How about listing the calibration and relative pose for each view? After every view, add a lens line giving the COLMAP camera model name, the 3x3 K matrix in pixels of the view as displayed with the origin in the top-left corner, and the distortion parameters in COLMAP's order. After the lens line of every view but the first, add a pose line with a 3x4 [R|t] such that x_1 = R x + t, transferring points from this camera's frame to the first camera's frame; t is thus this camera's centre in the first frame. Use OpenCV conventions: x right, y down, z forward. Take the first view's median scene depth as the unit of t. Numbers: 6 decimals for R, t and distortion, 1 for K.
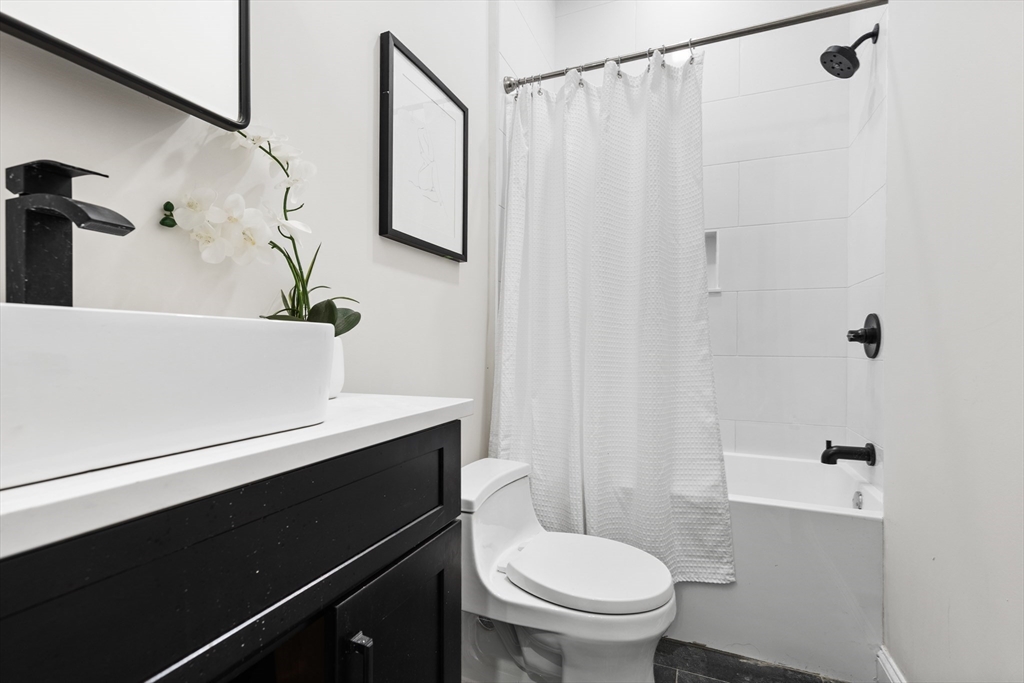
lens RADIAL K [[466.7, 0, 531.4], [0, 466.7, 346.7], [0, 0, 1]] dist [0.003770, -0.000560]
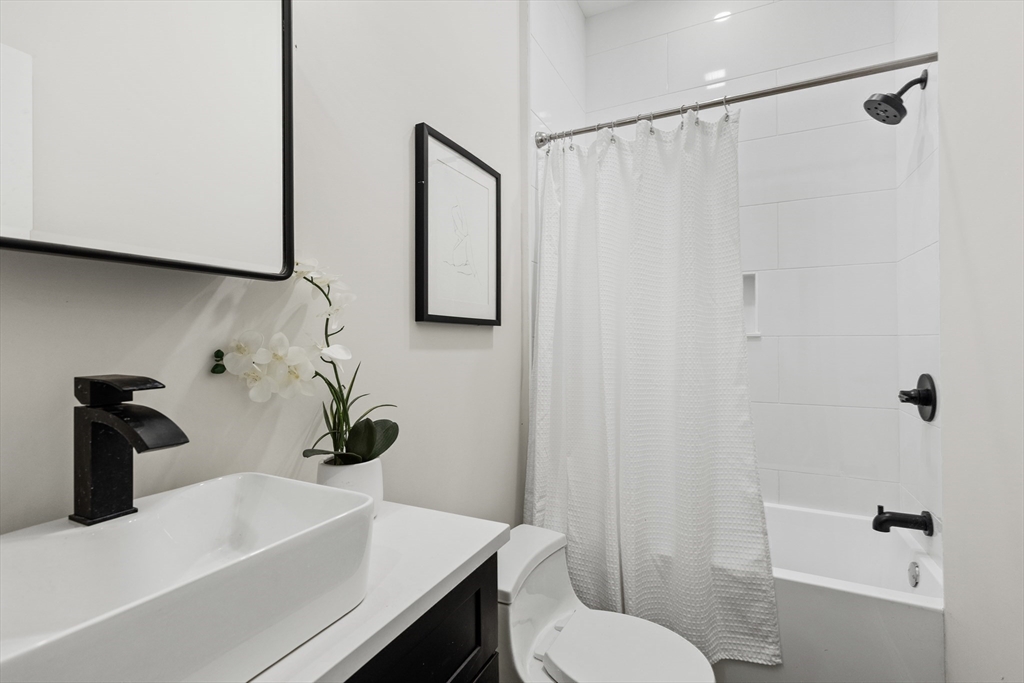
lens RADIAL K [[466.7, 0, 533.3], [0, 466.7, 336.9], [0, 0, 1]] dist [0.003770, -0.000560]
pose [[0.997739, -0.010479, -0.066389, -0.001652], [0.009692, 0.999879, -0.012164, -0.148267], [0.066508, 0.011493, 0.997720, 0.000838]]
